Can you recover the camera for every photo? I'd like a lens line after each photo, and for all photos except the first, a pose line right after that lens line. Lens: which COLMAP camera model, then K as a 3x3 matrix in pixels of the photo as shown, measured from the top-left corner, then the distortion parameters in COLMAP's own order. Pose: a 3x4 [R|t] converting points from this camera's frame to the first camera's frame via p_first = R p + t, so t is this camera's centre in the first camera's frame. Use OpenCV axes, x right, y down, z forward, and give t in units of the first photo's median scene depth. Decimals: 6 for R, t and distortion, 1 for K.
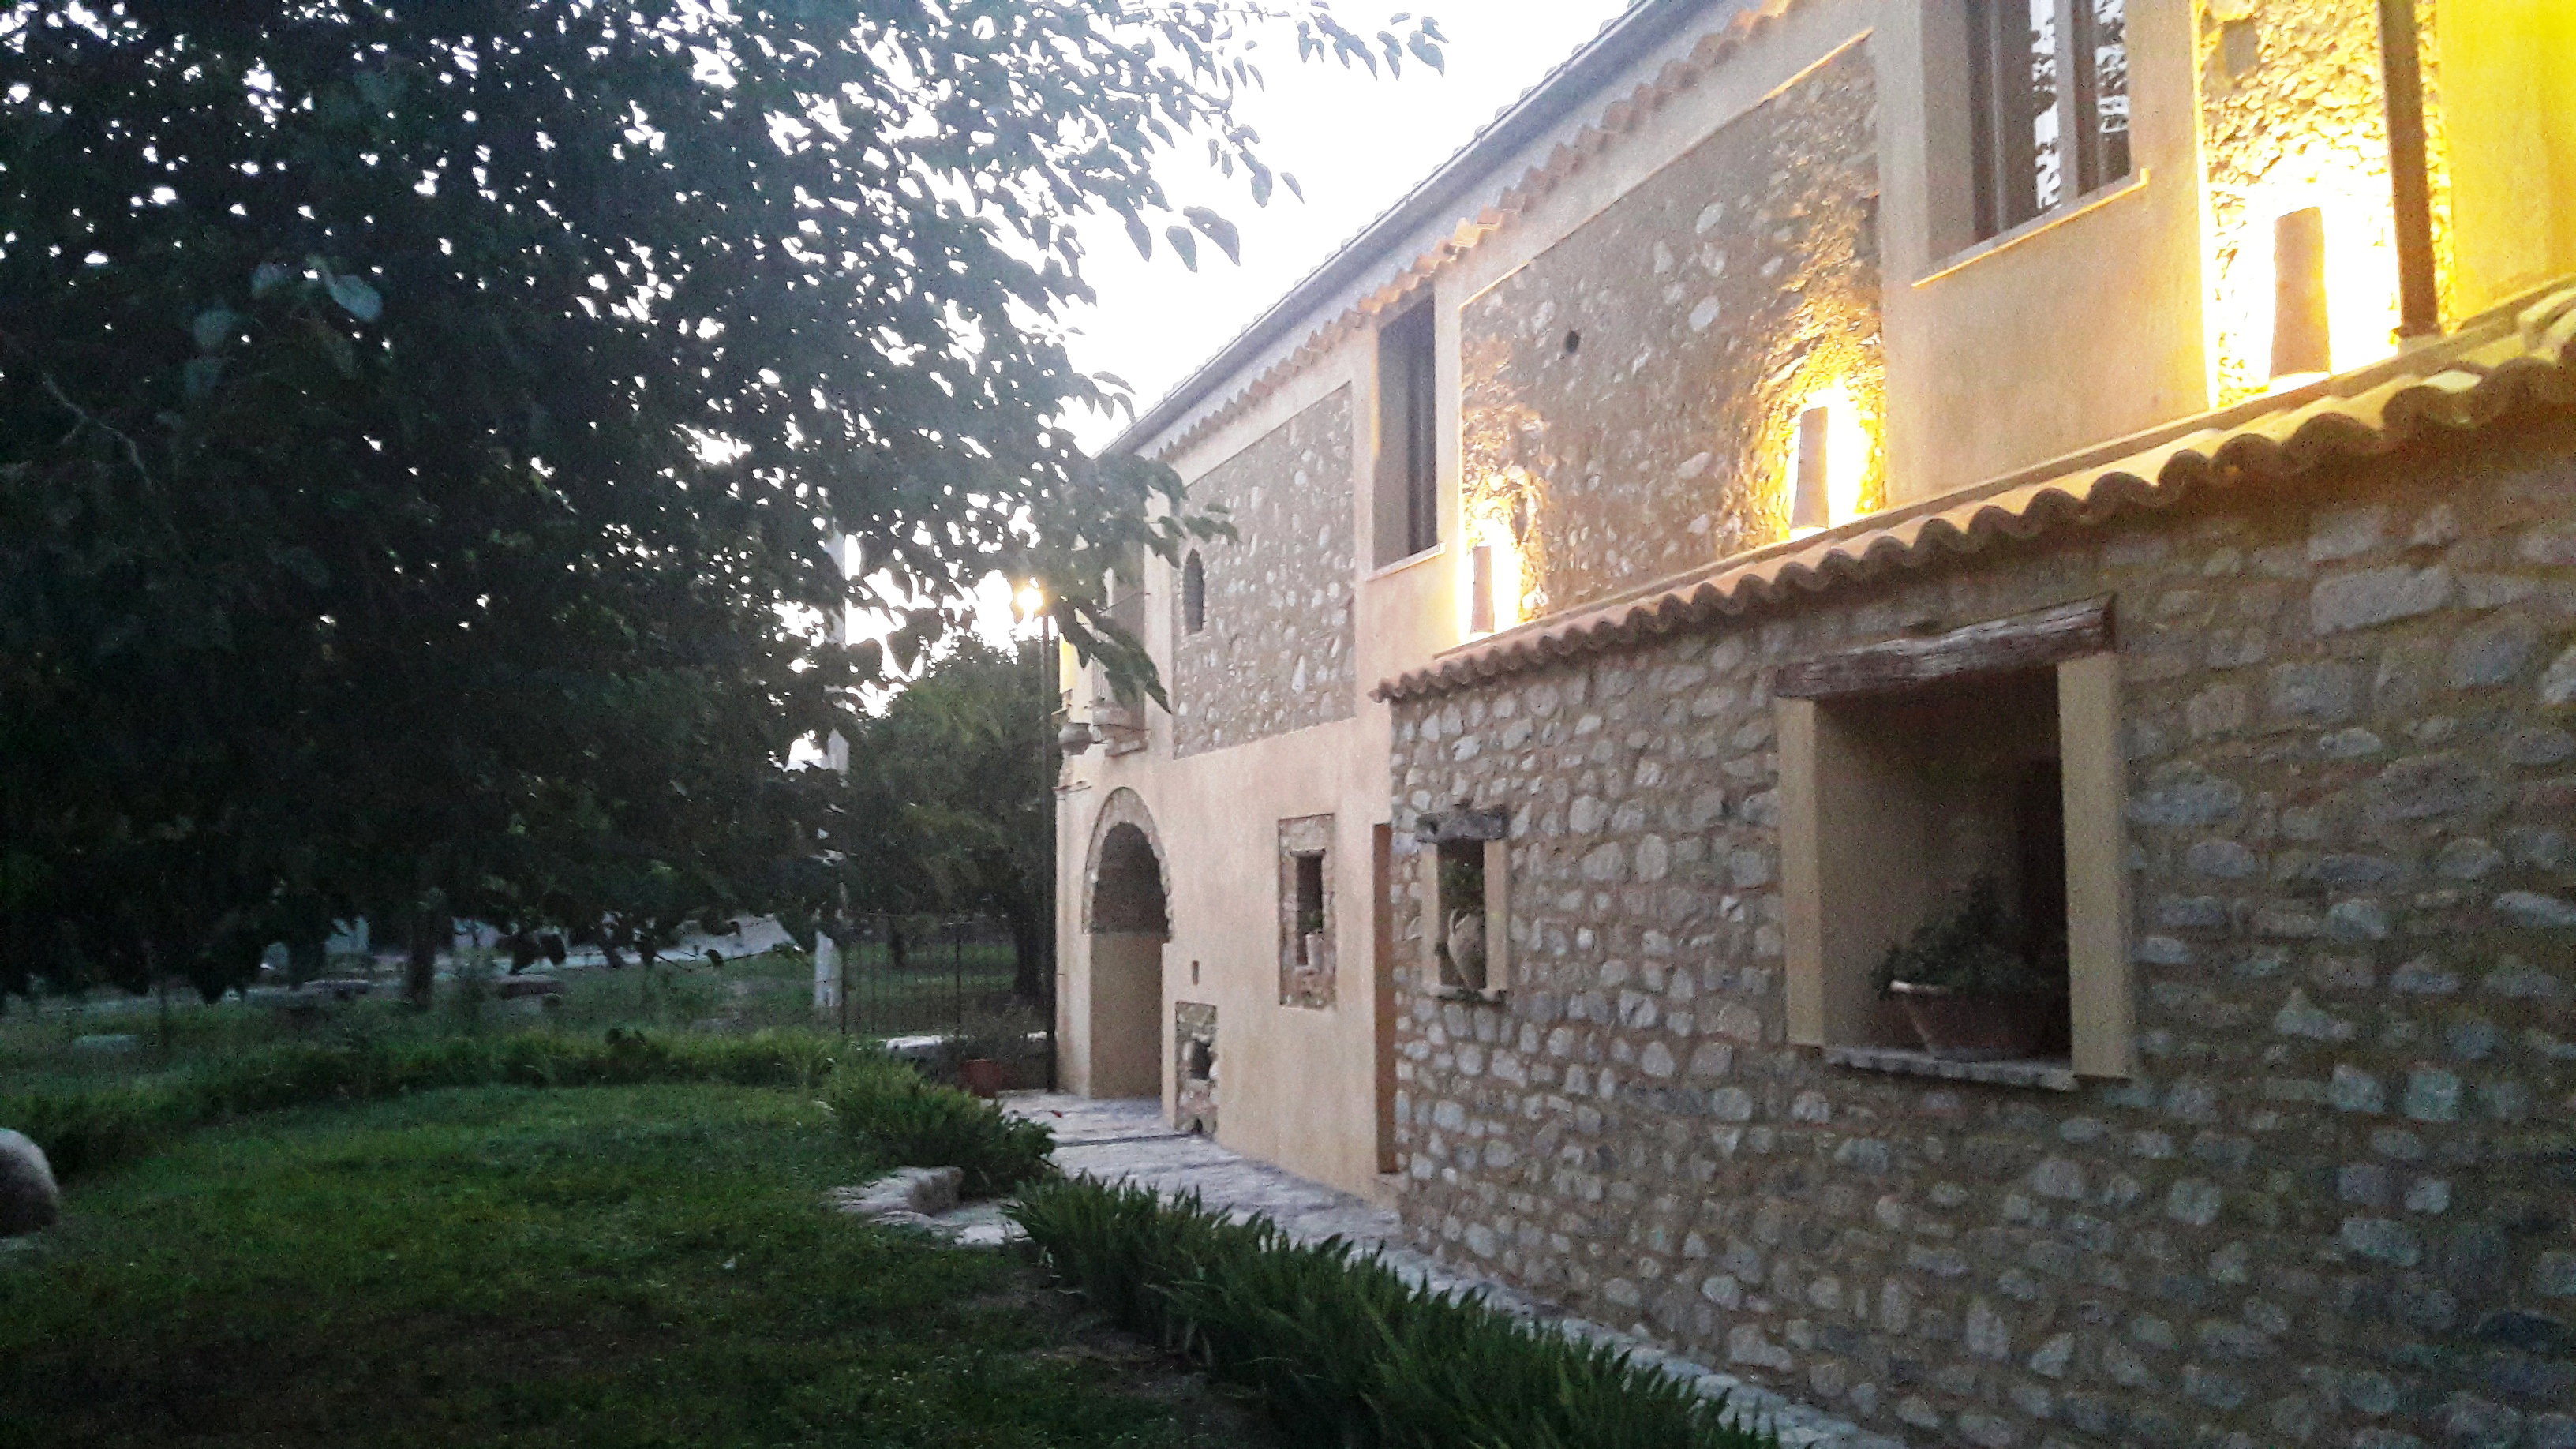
lens RADIAL K [[2076.3, 0, 1238.8], [0, 2076.3, 779.0], [0, 0, 1]] dist [0.142930, -0.270242]
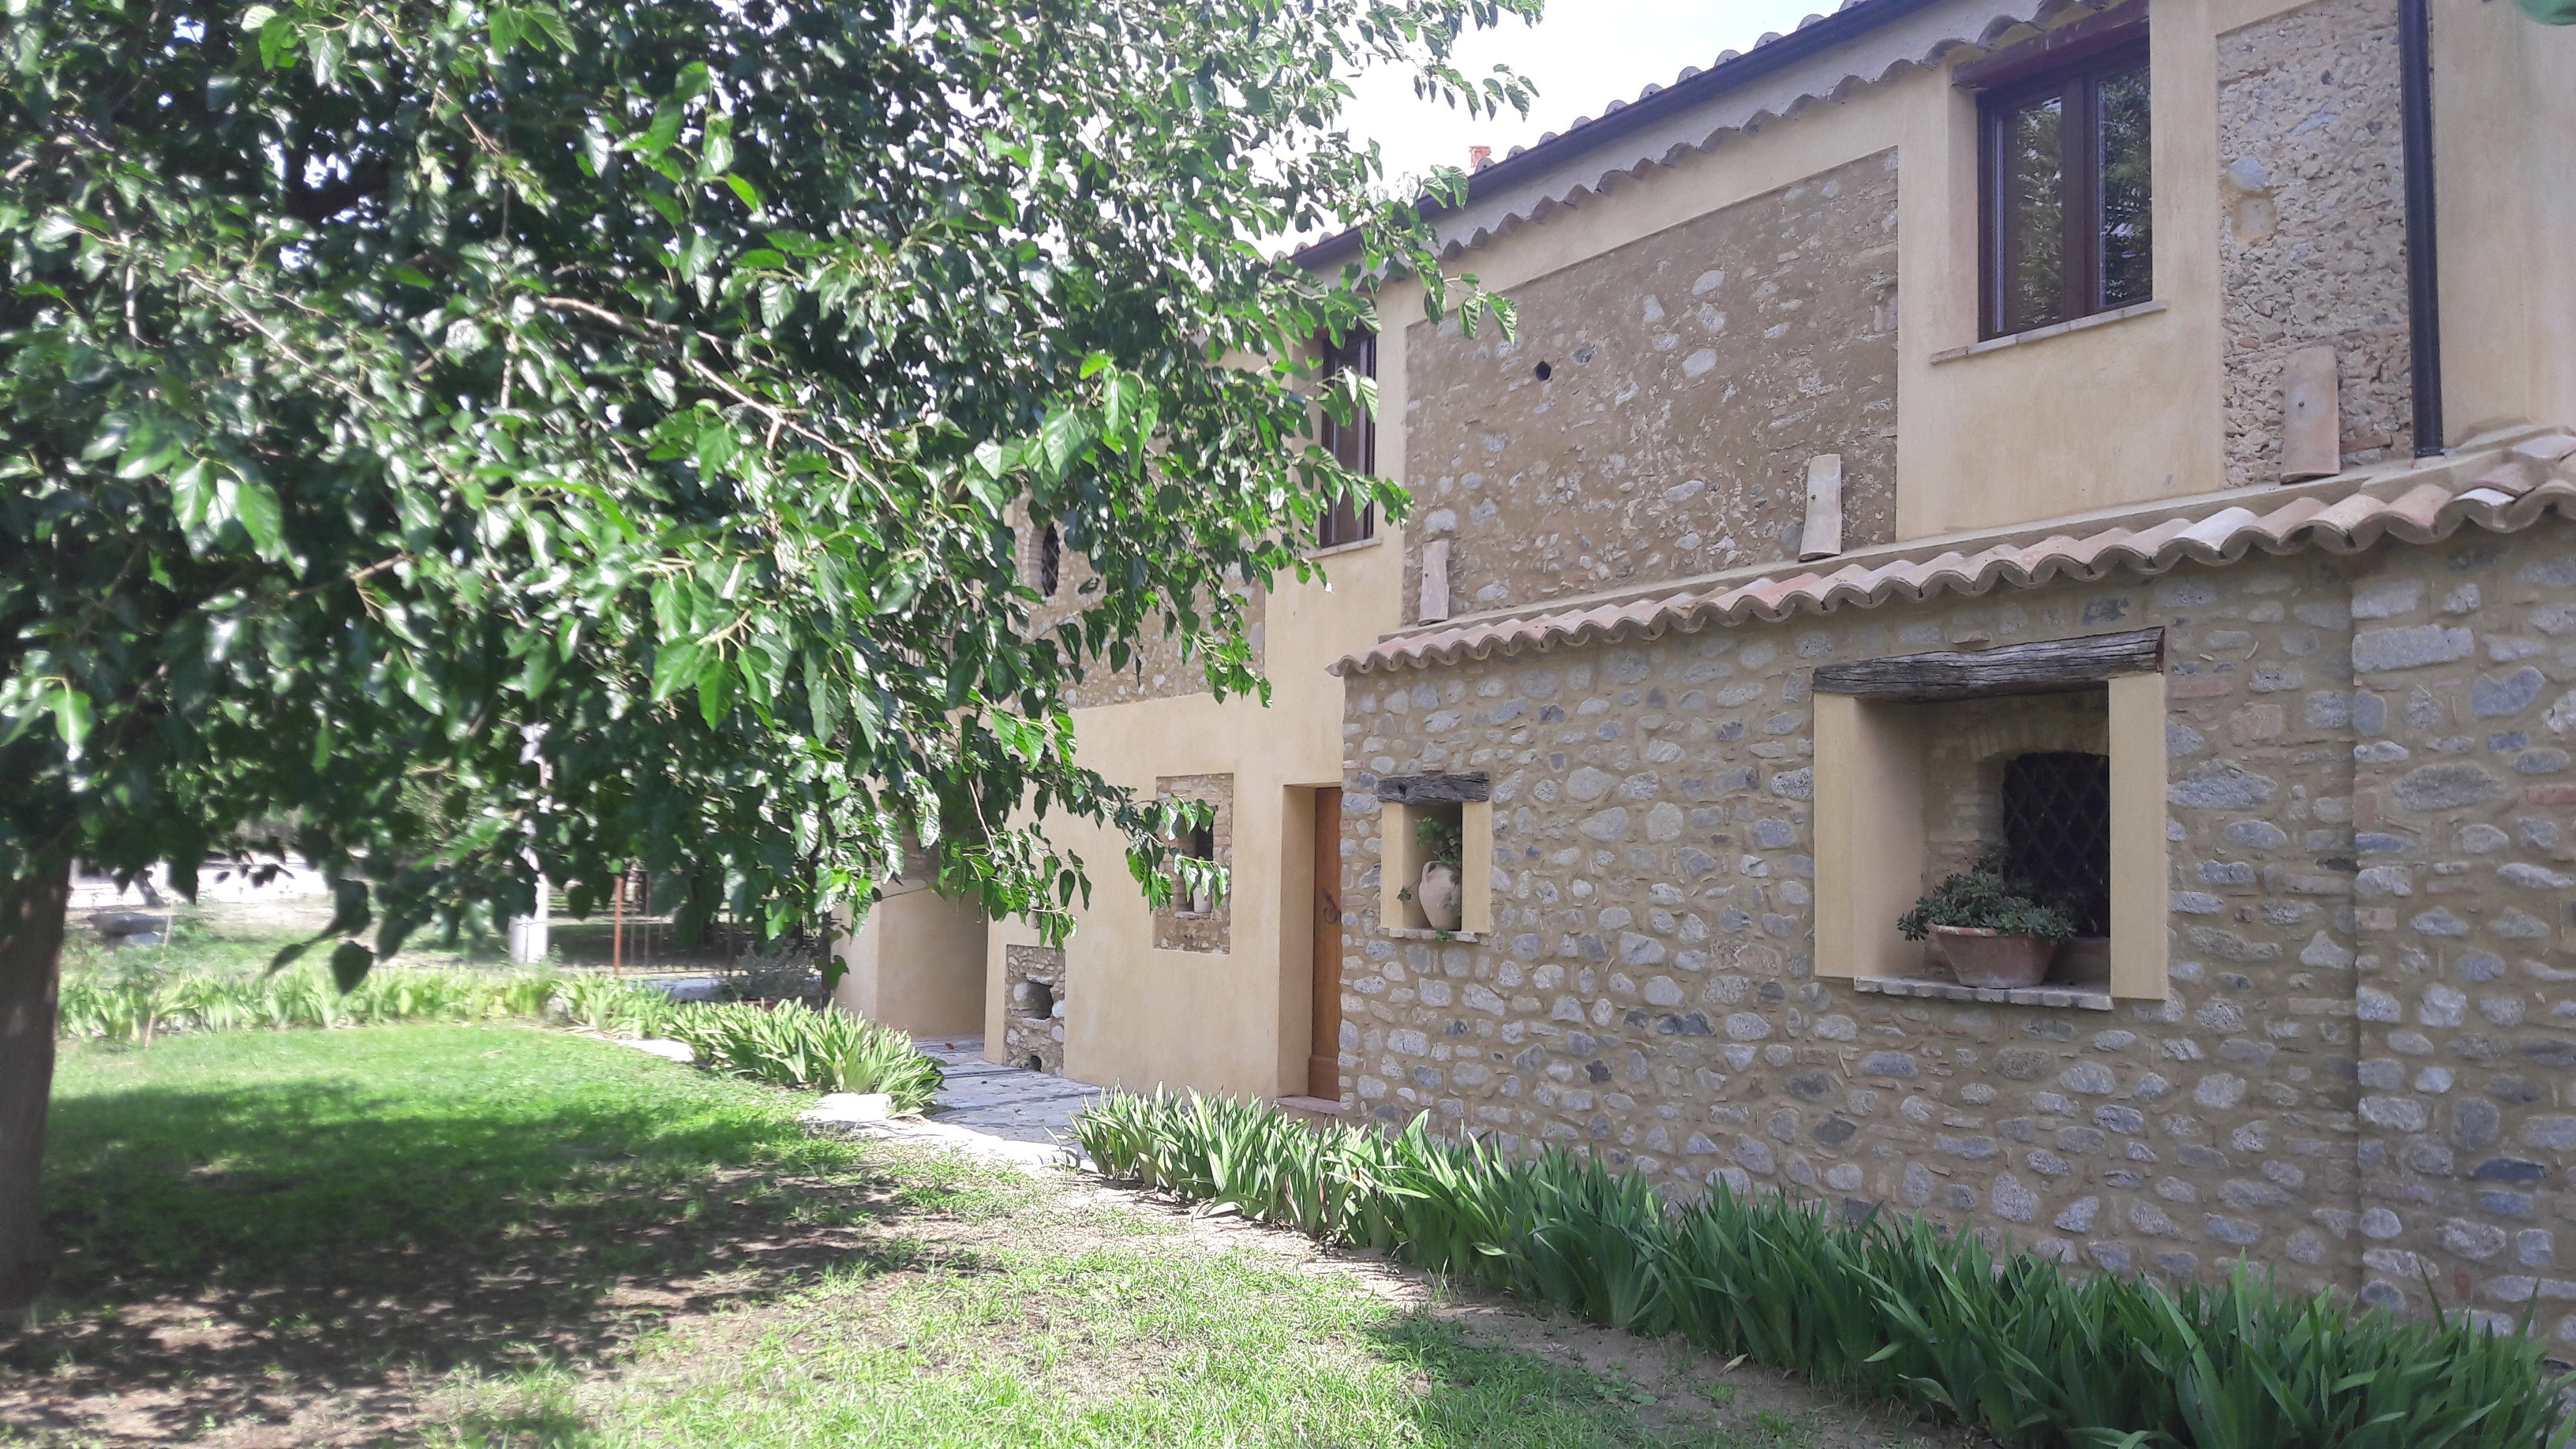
lens RADIAL K [[2076.3, 0, 1238.8], [0, 2076.3, 779.0], [0, 0, 1]] dist [0.142930, -0.270242]
pose [[0.971295, 0.032100, 0.235702, -0.384166], [-0.036820, 0.999199, 0.015650, 0.004906], [-0.235011, -0.023879, 0.971699, -0.117990]]
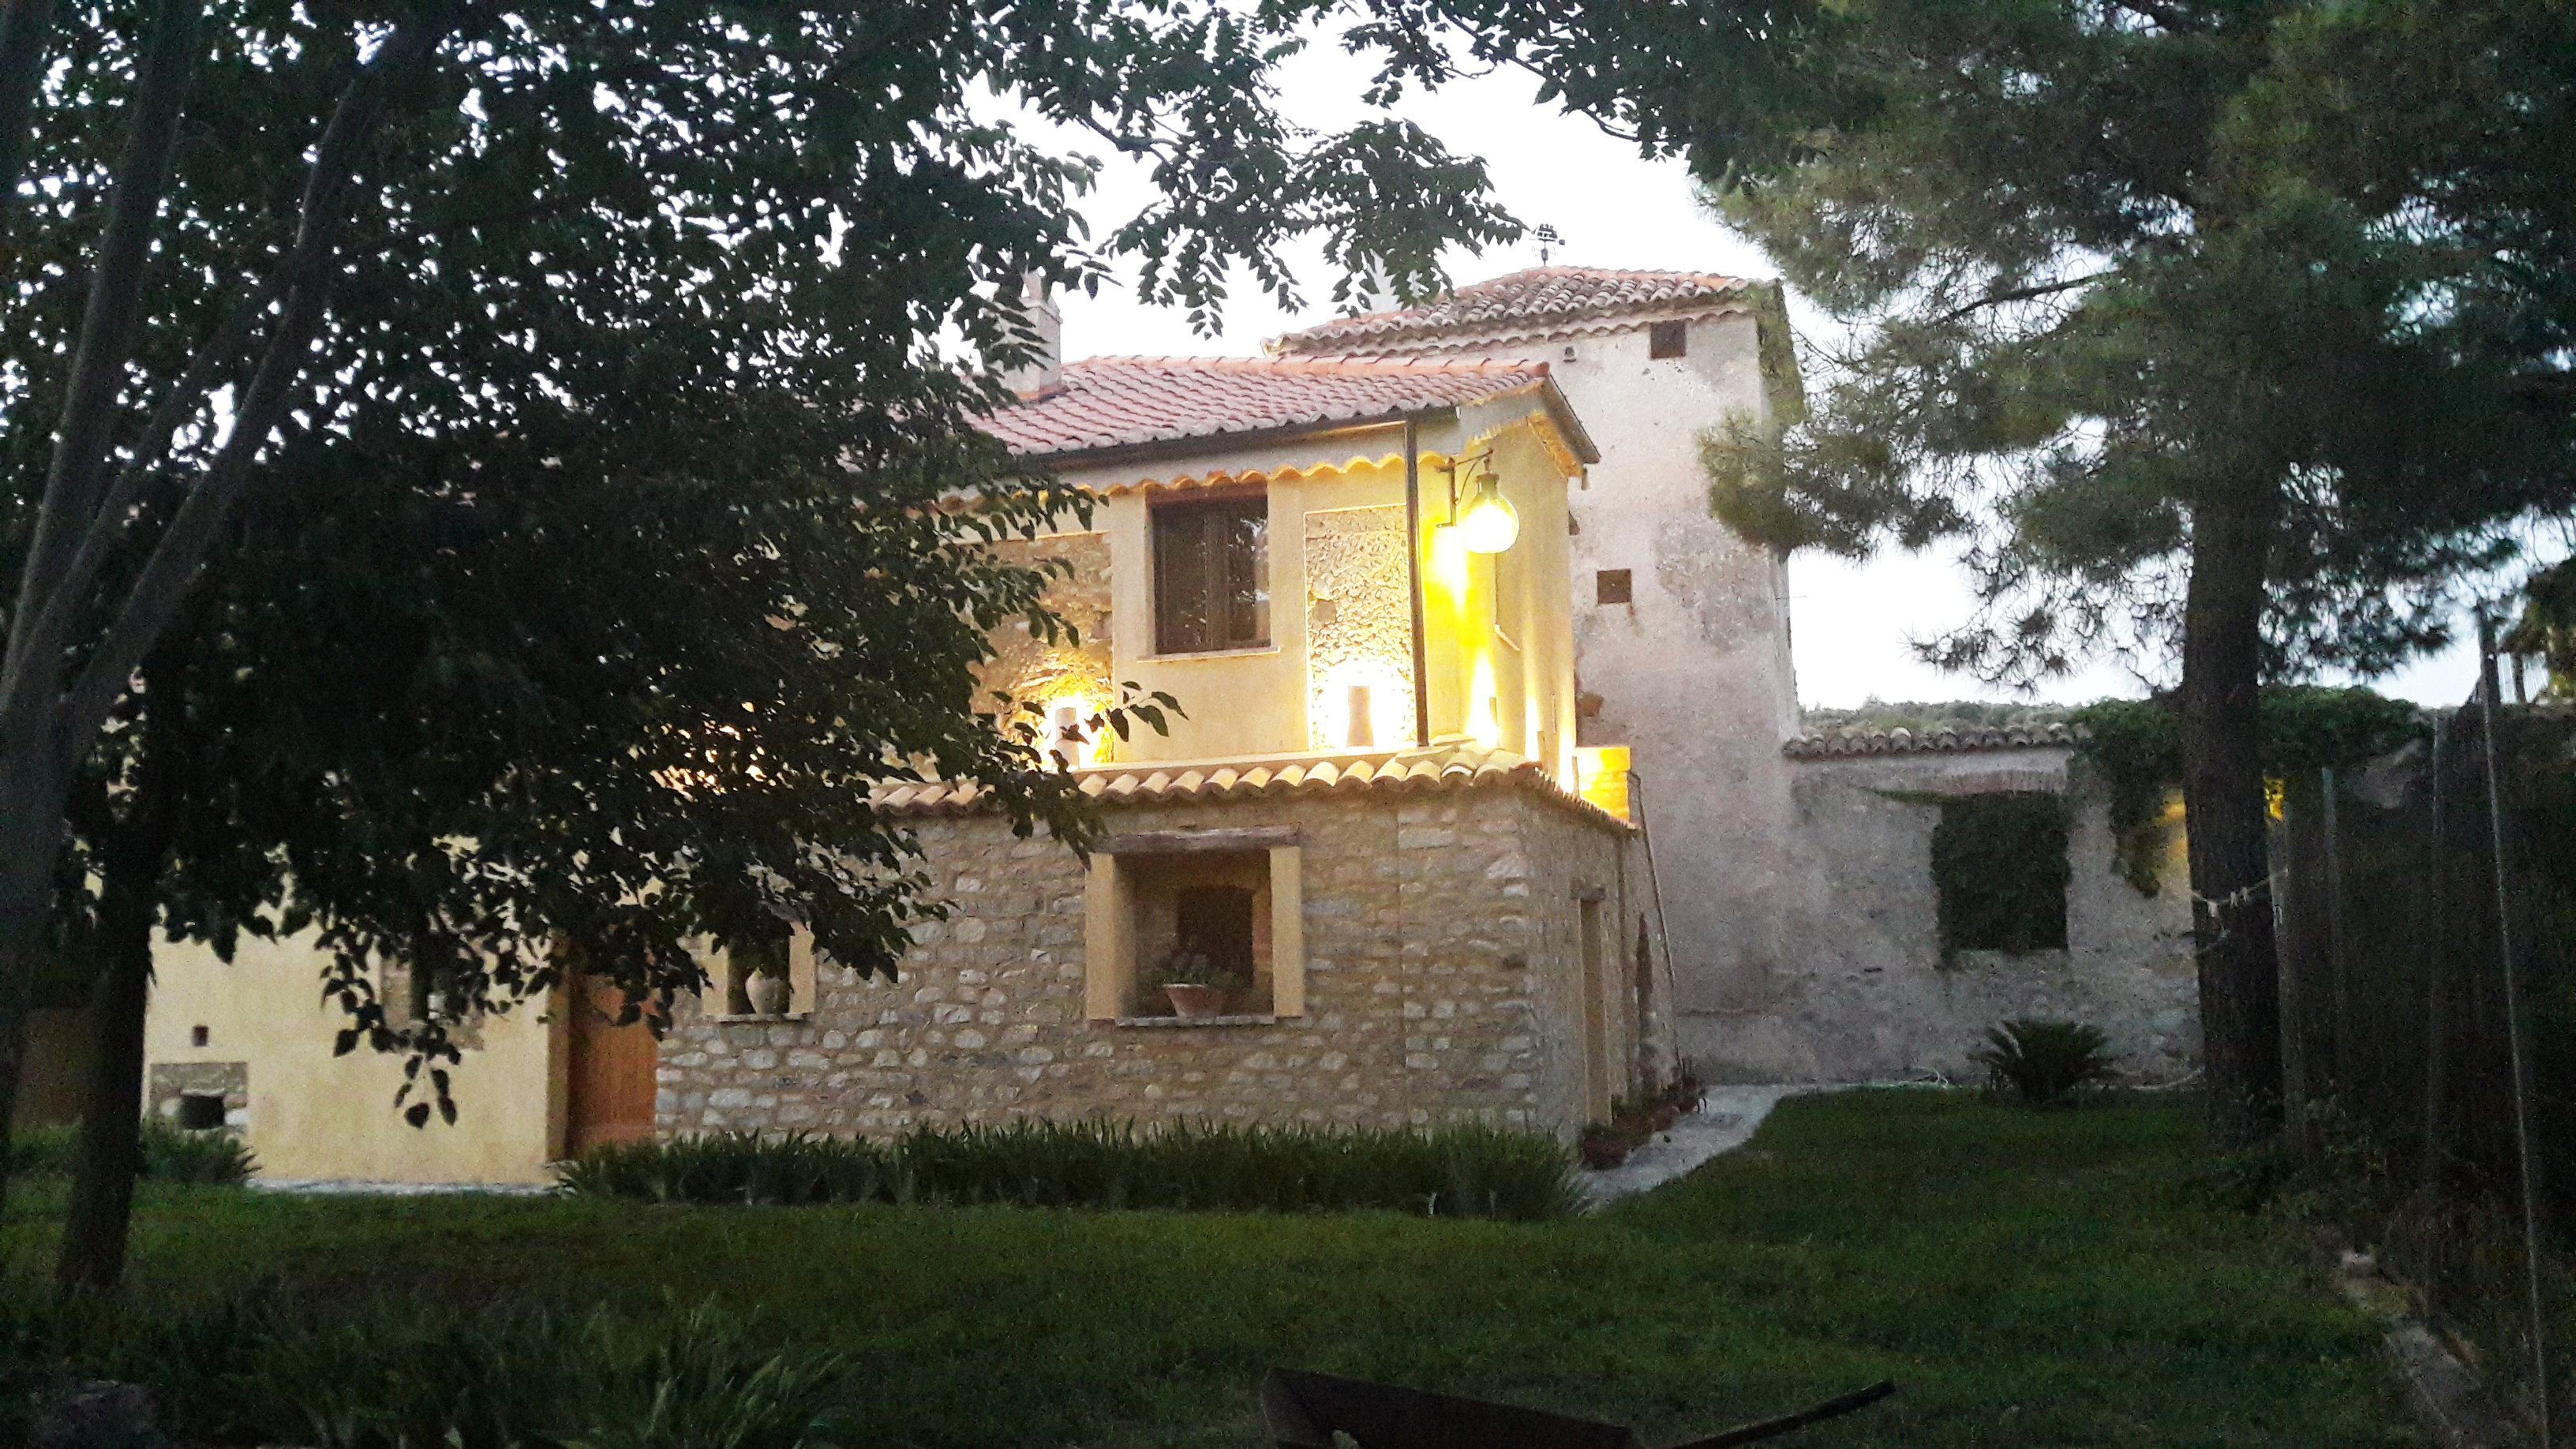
lens RADIAL K [[2076.3, 0, 1238.8], [0, 2076.3, 779.0], [0, 0, 1]] dist [0.142930, -0.270242]
pose [[0.599708, 0.073477, 0.796839, -1.384243], [-0.032361, 0.997188, -0.067596, 0.025200], [-0.799564, 0.014751, 0.600399, -0.371306]]
